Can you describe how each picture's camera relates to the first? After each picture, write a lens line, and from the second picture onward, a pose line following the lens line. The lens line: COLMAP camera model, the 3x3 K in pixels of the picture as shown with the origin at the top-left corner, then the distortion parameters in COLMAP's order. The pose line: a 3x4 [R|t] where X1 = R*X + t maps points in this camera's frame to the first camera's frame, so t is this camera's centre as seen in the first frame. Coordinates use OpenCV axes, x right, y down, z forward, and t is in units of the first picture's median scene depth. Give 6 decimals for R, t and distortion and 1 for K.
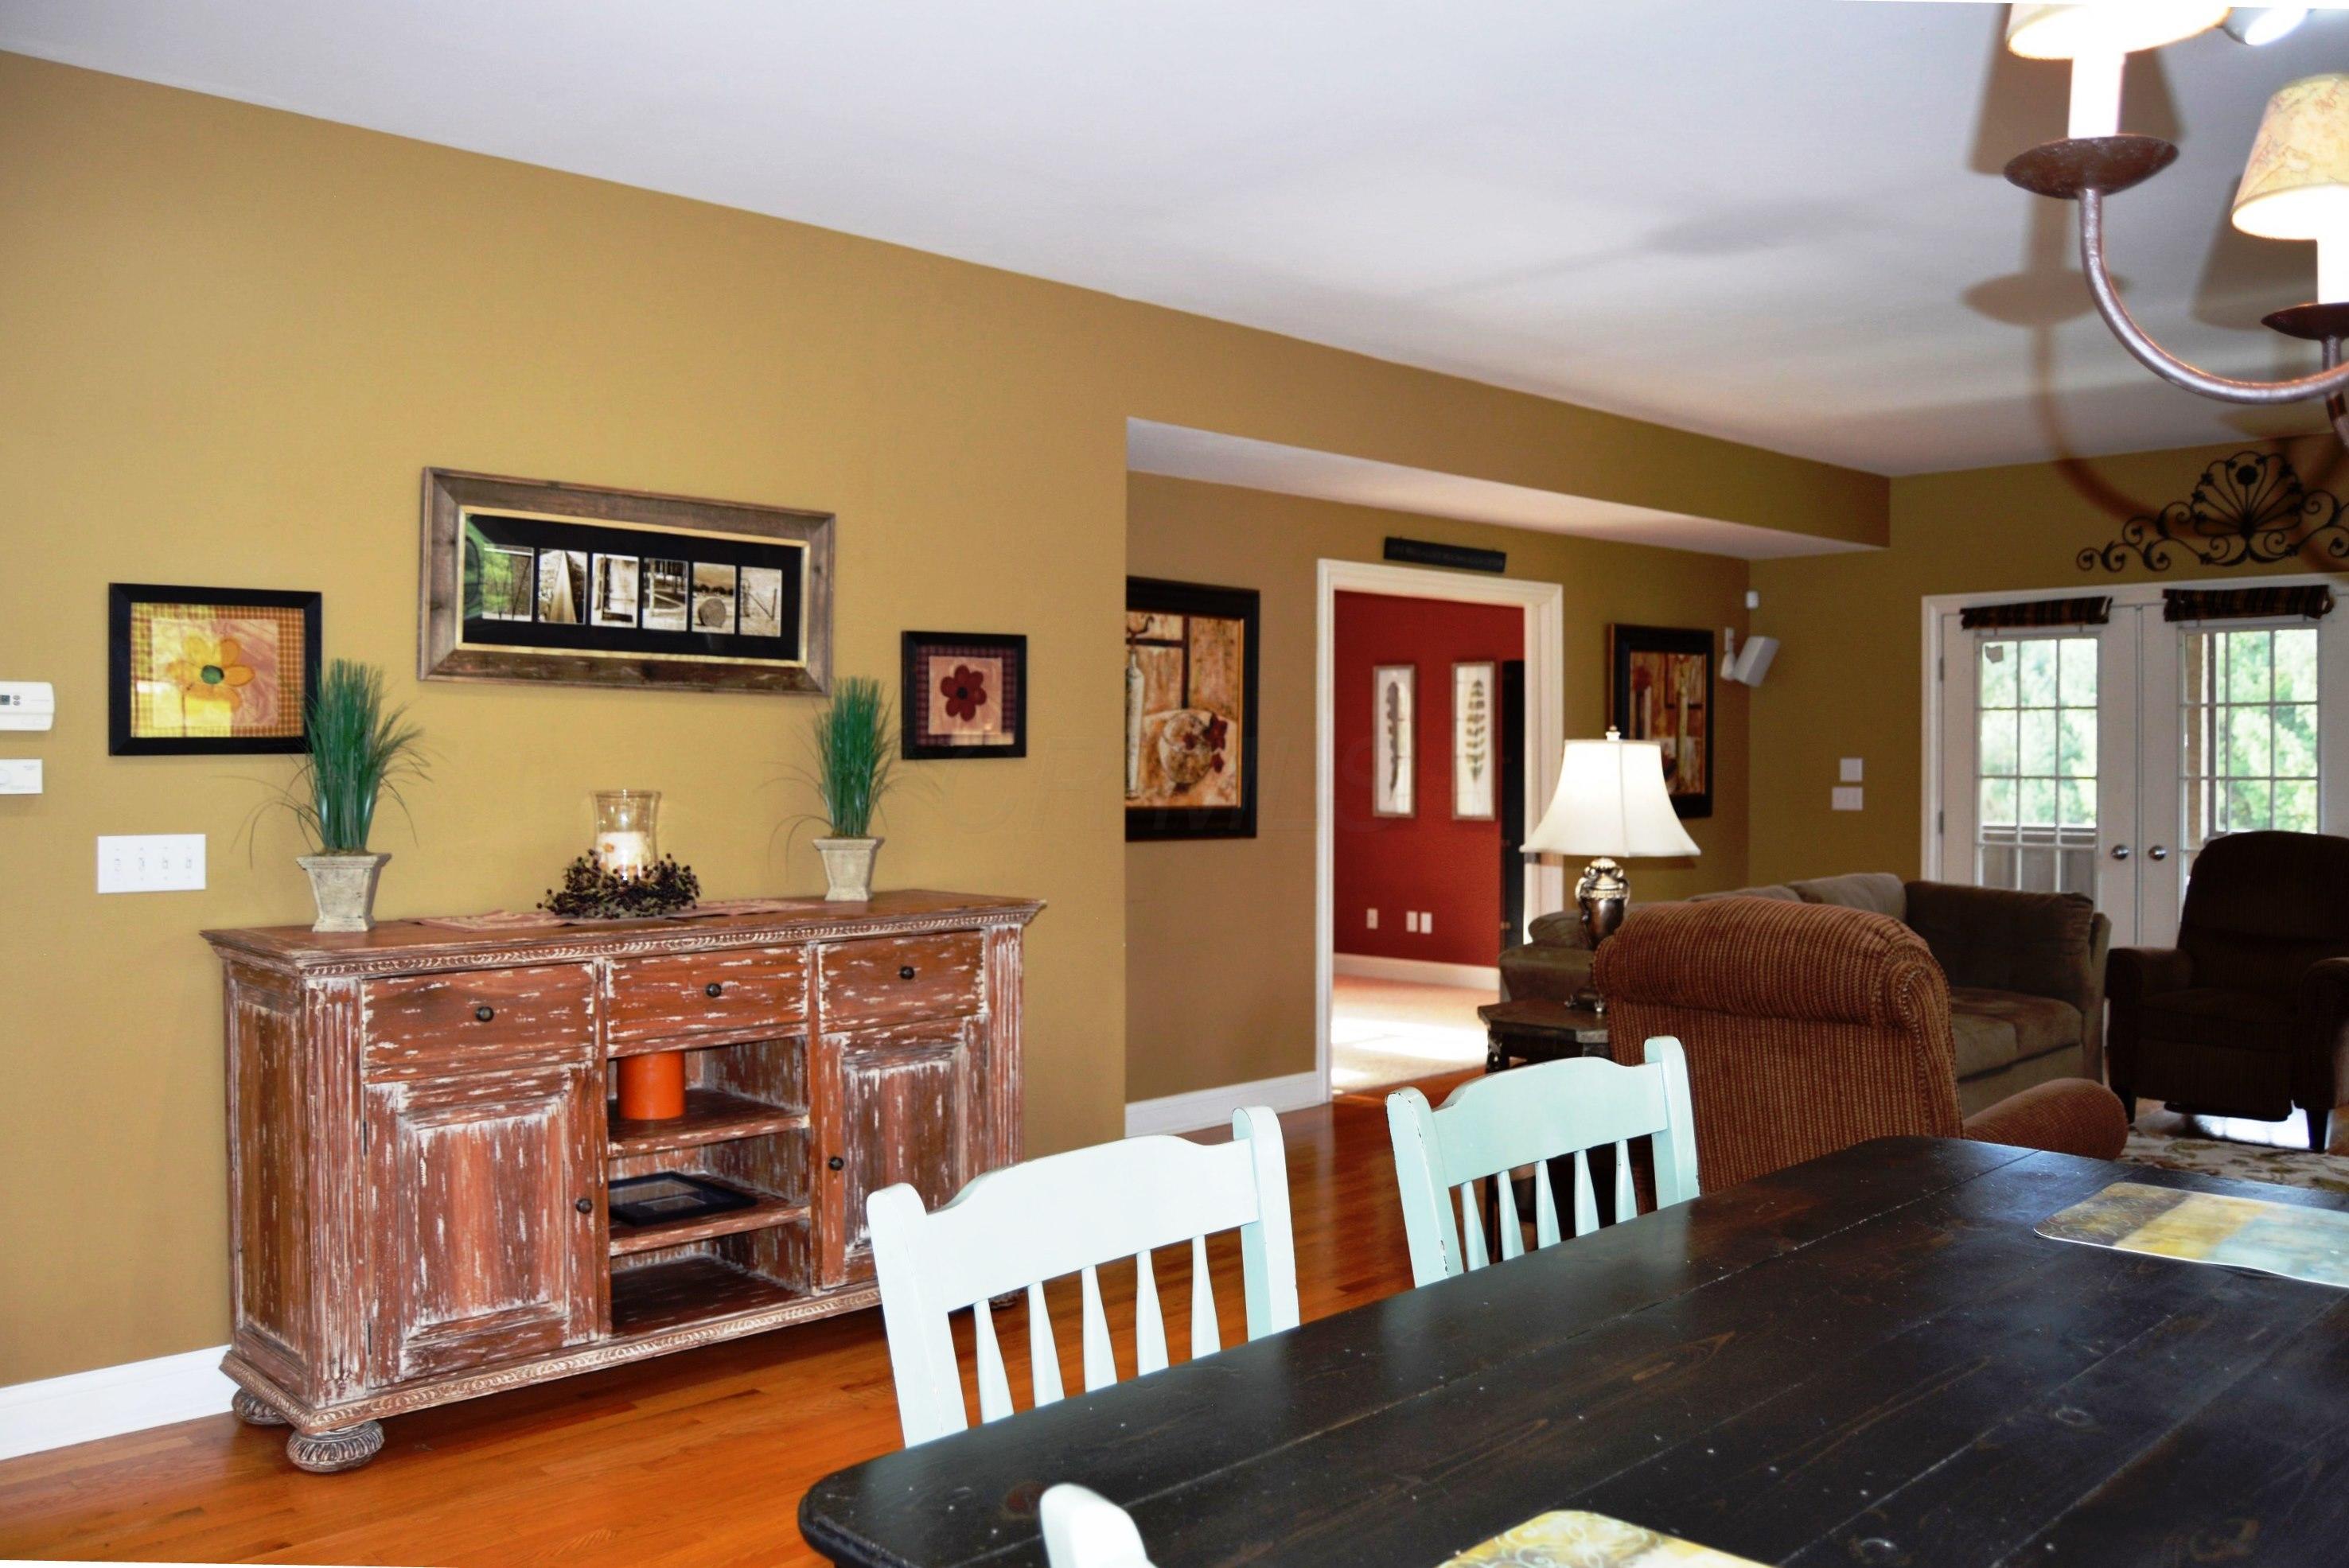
lens RADIAL K [[1892.5, 0, 1168.8], [0, 1892.5, 773.0], [0, 0, 1]] dist [-0.099375, 0.042495]
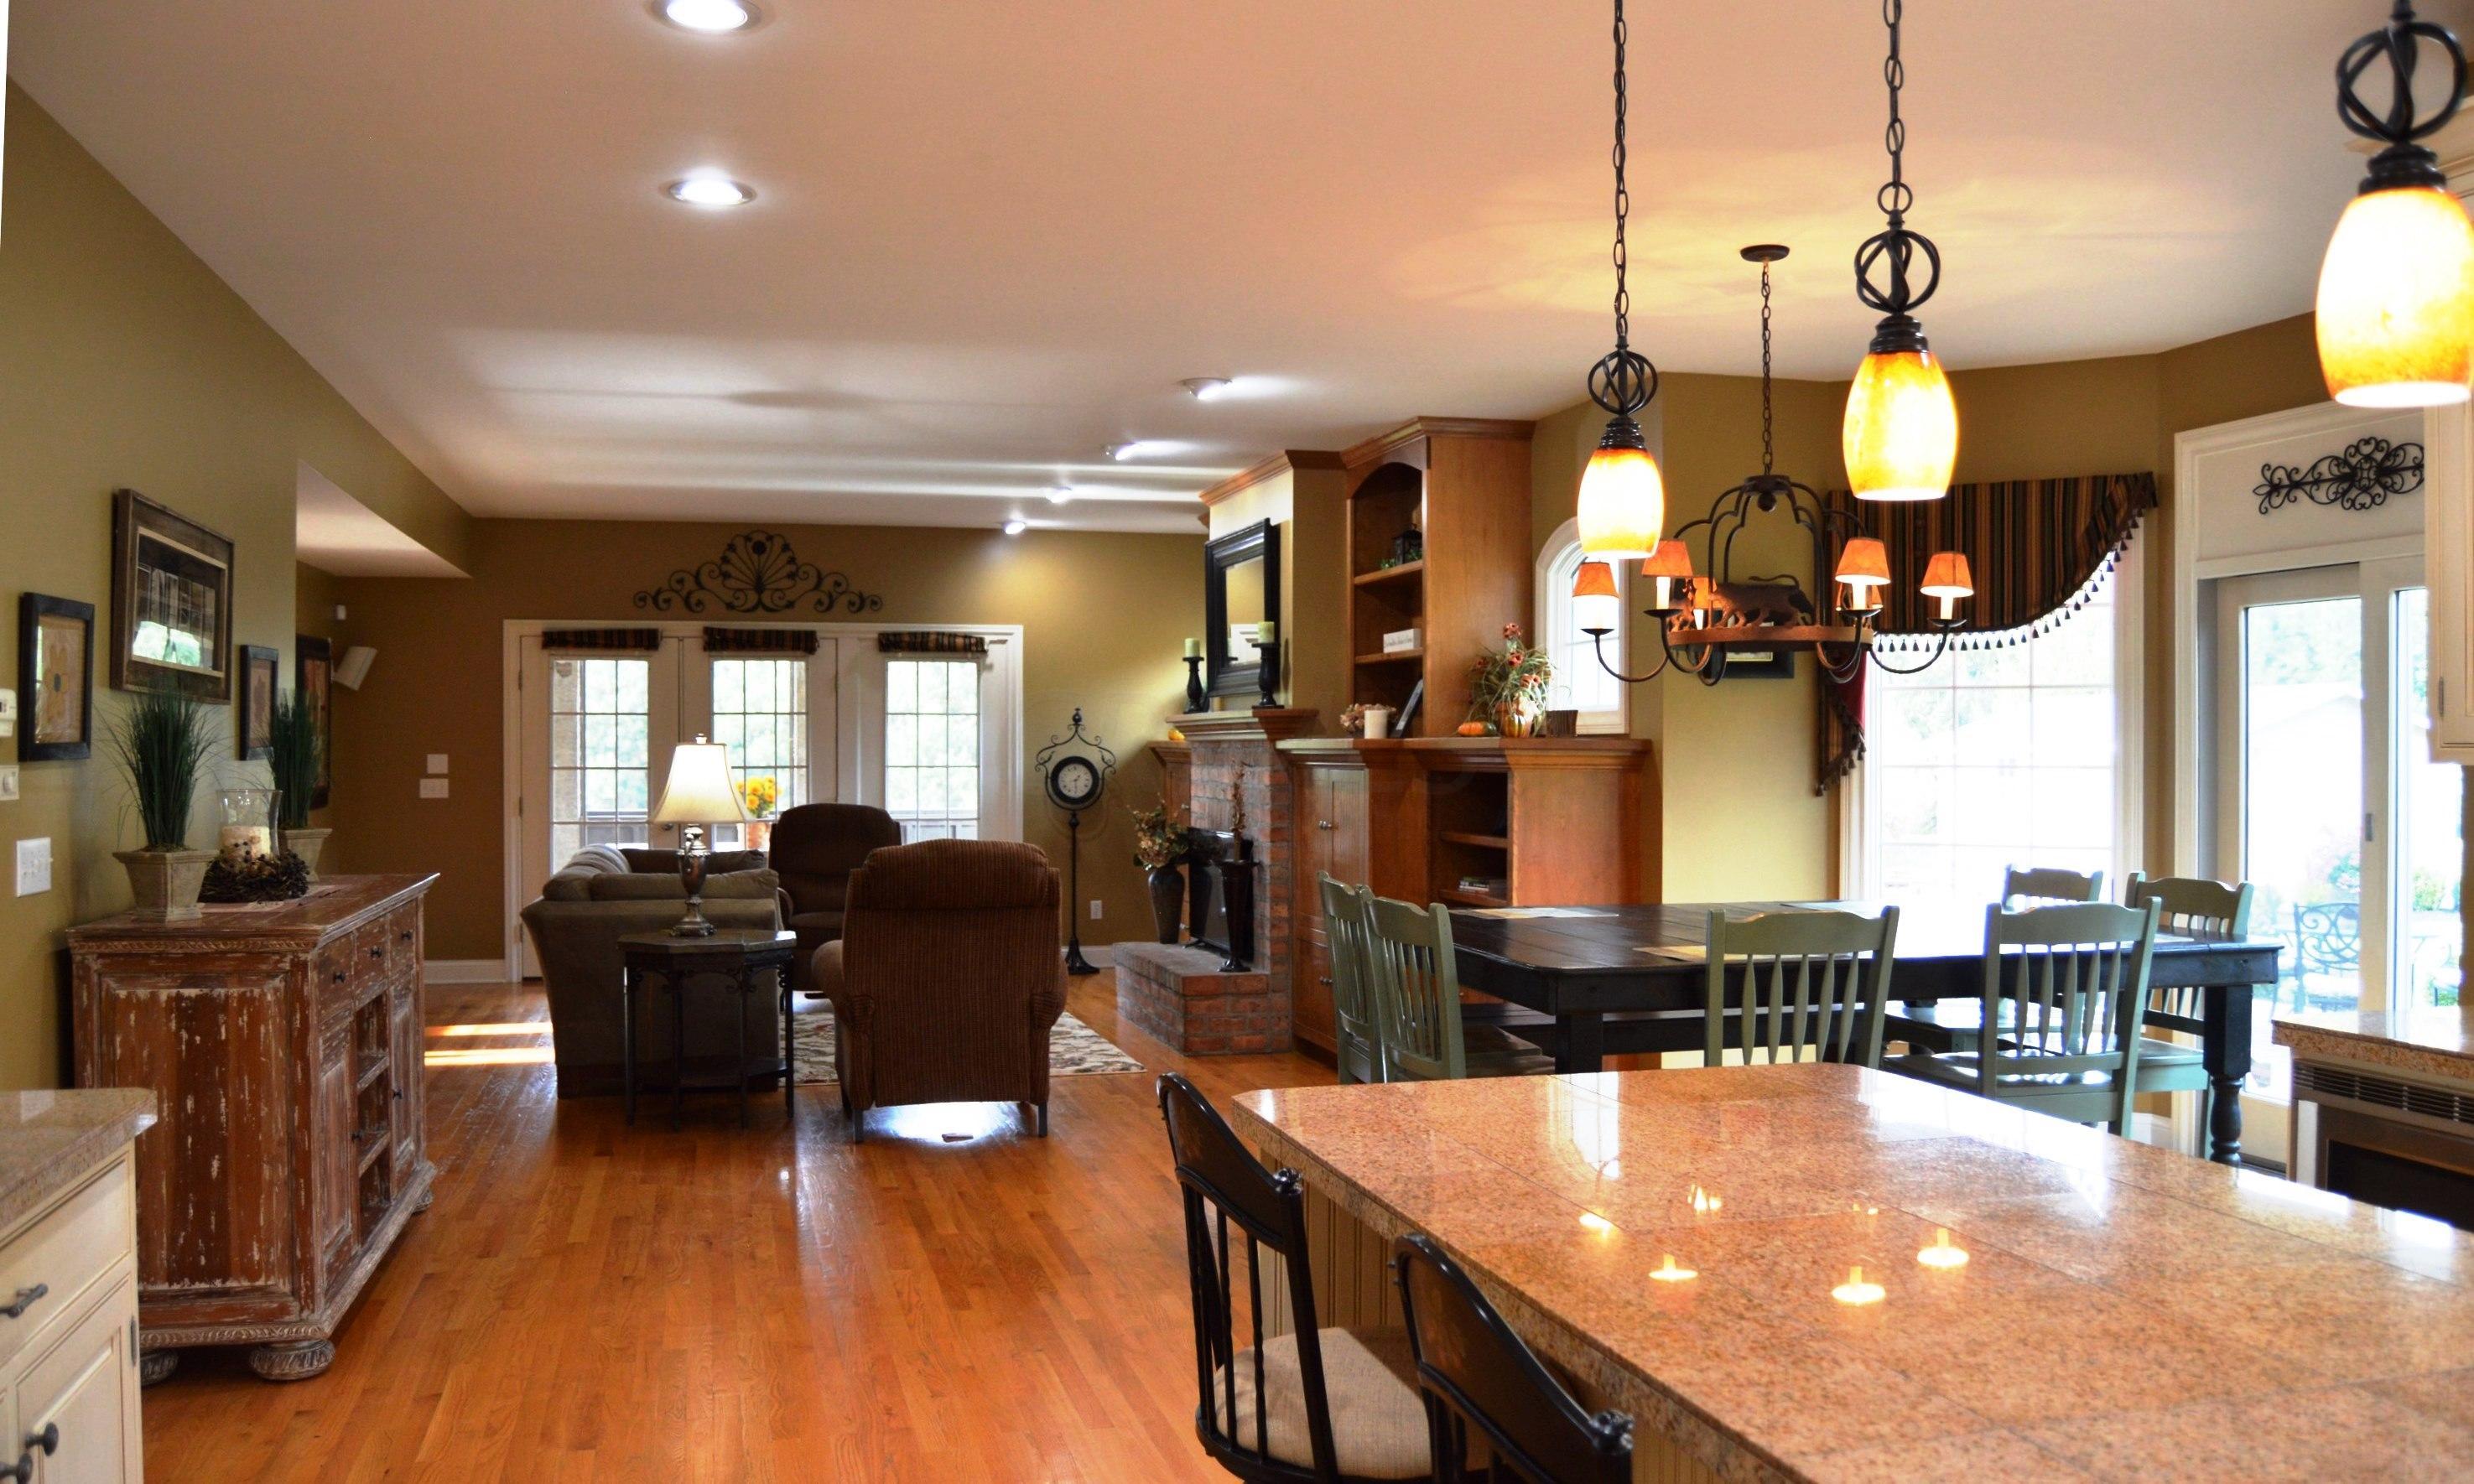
lens RADIAL K [[2006.1, 0, 1230.1], [0, 2006.1, 744.1], [0, 0, 1]] dist [-0.093577, 0.037921]
pose [[0.497607, 0.000303, 0.867402, -0.516597], [0.008954, 0.999945, -0.005487, -0.002996], [-0.867356, 0.010497, 0.497577, -0.050816]]
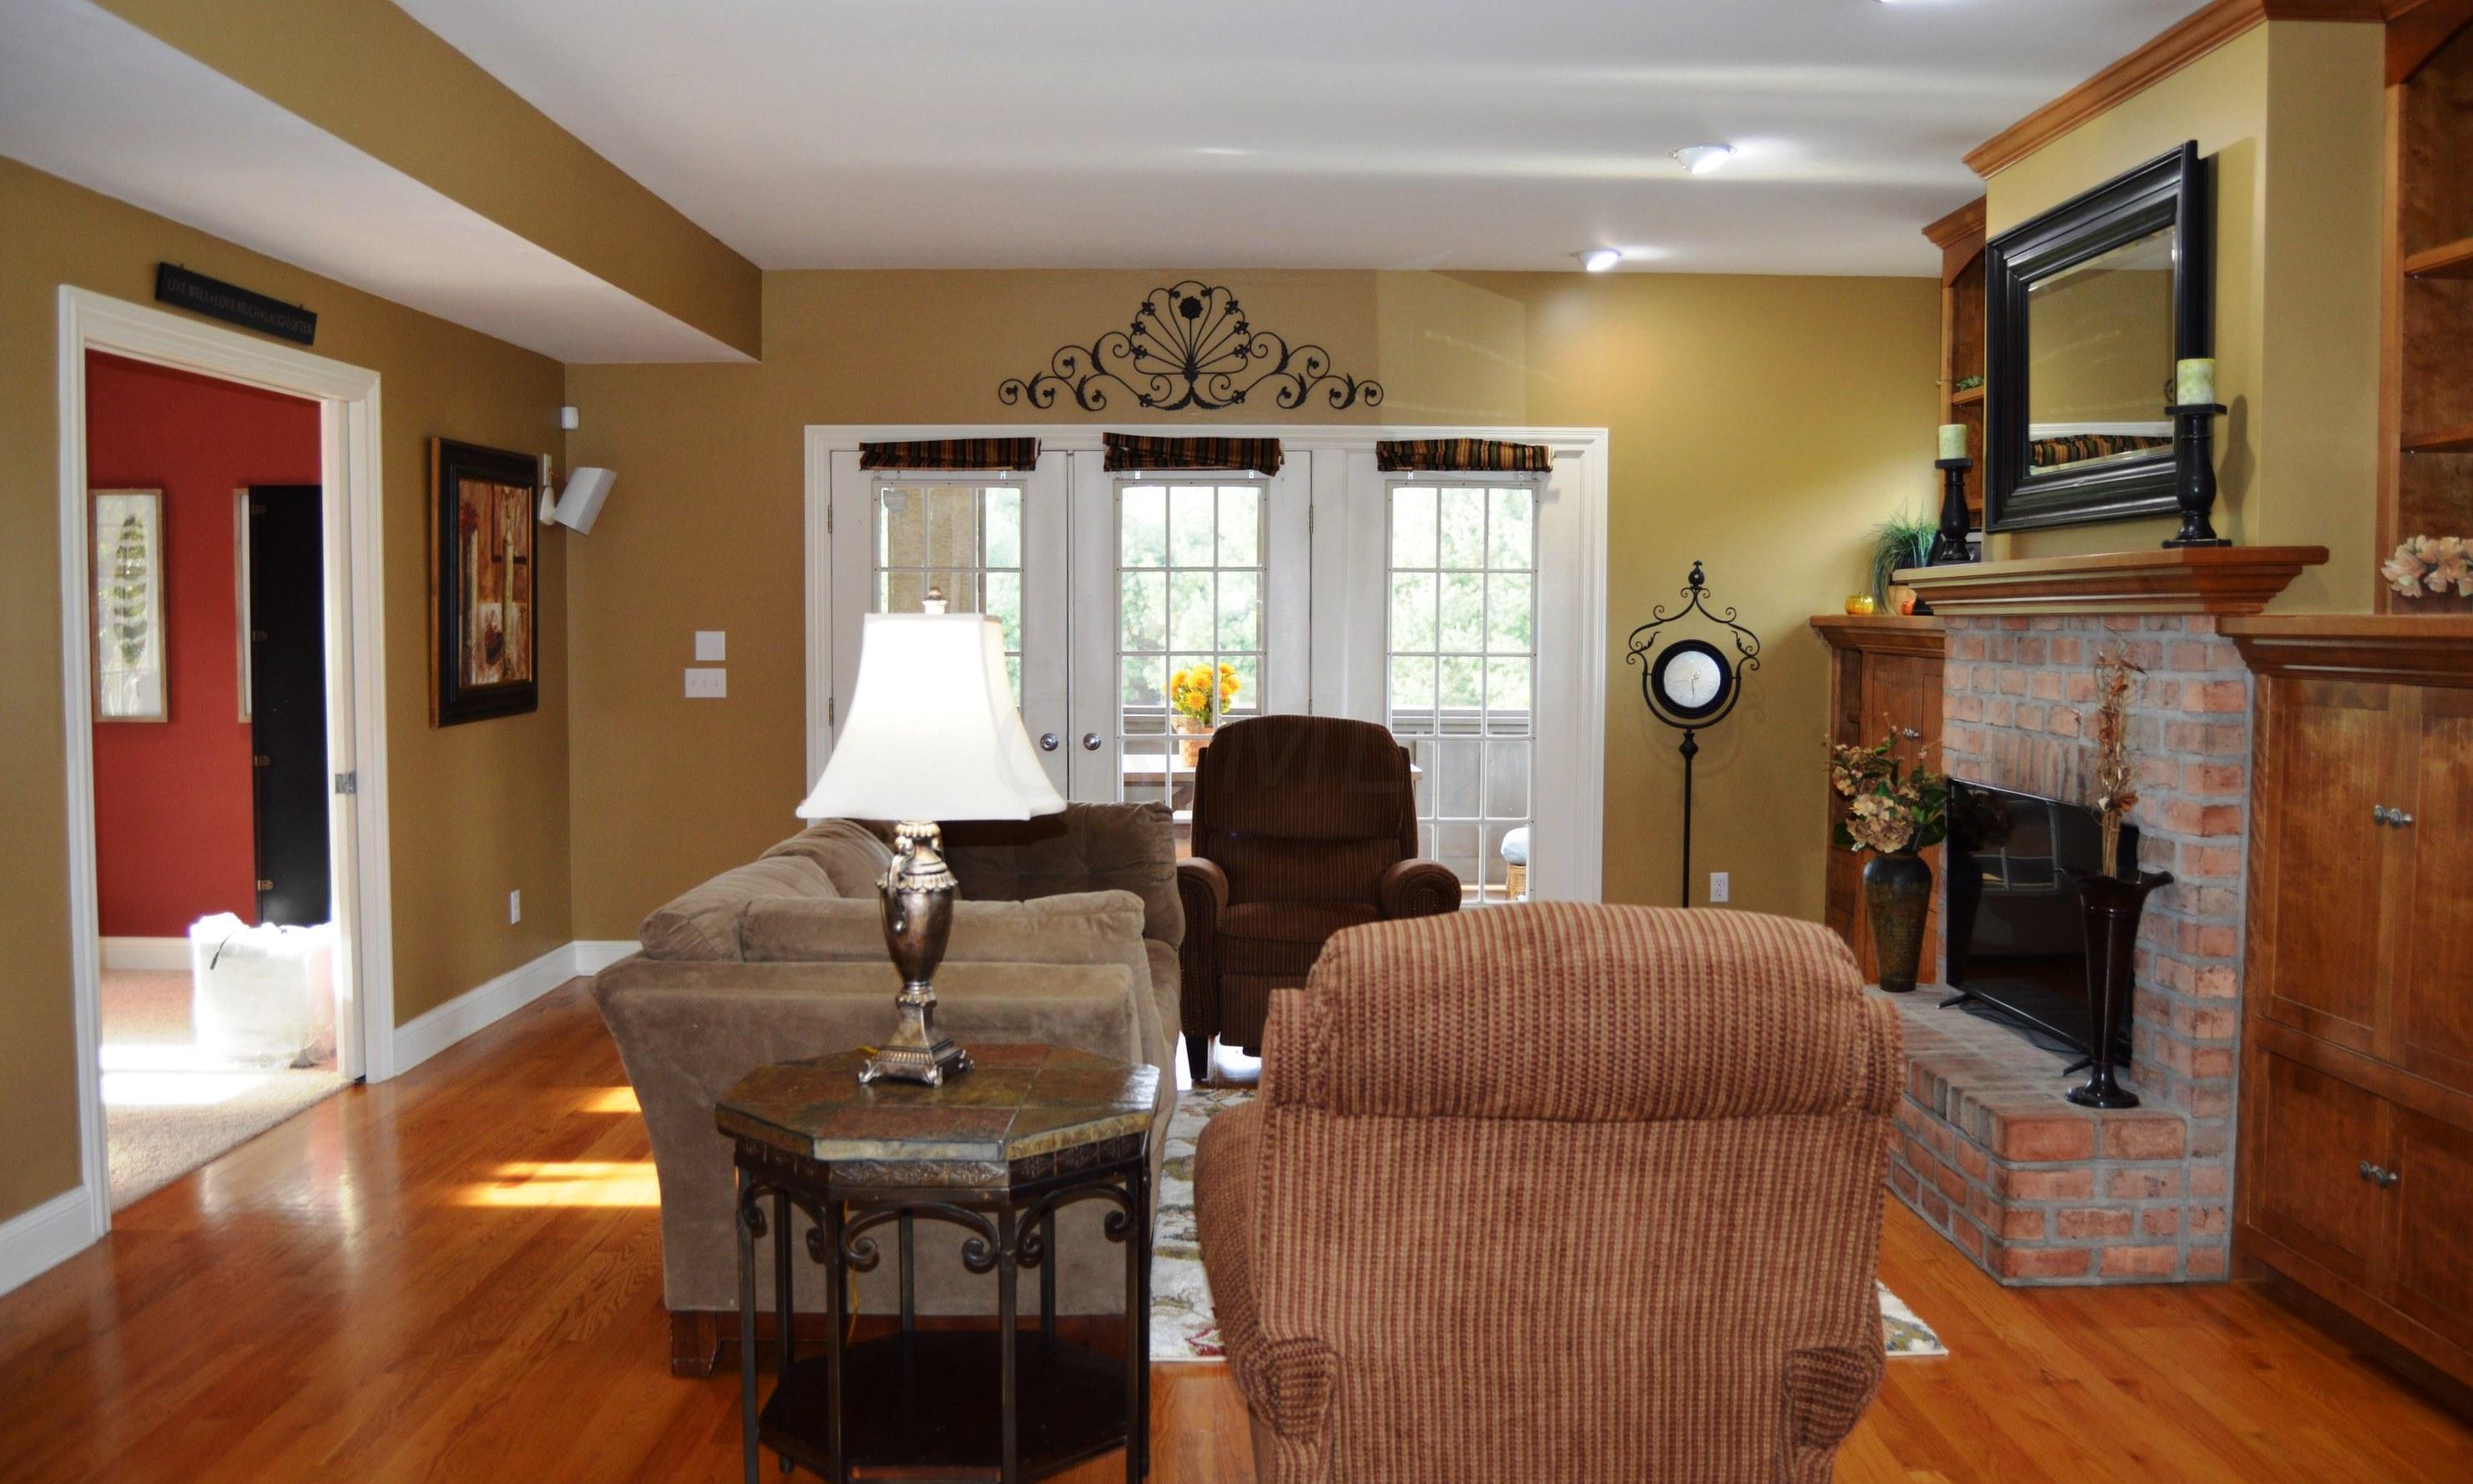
lens RADIAL K [[2005.6, 0, 1243.3], [0, 2005.6, 724.4], [0, 0, 1]] dist [-0.093577, 0.037921]
pose [[0.692504, -0.035681, 0.720531, -0.085727], [0.003582, 0.998934, 0.046024, -0.007093], [-0.721405, -0.029291, 0.691894, 0.303392]]
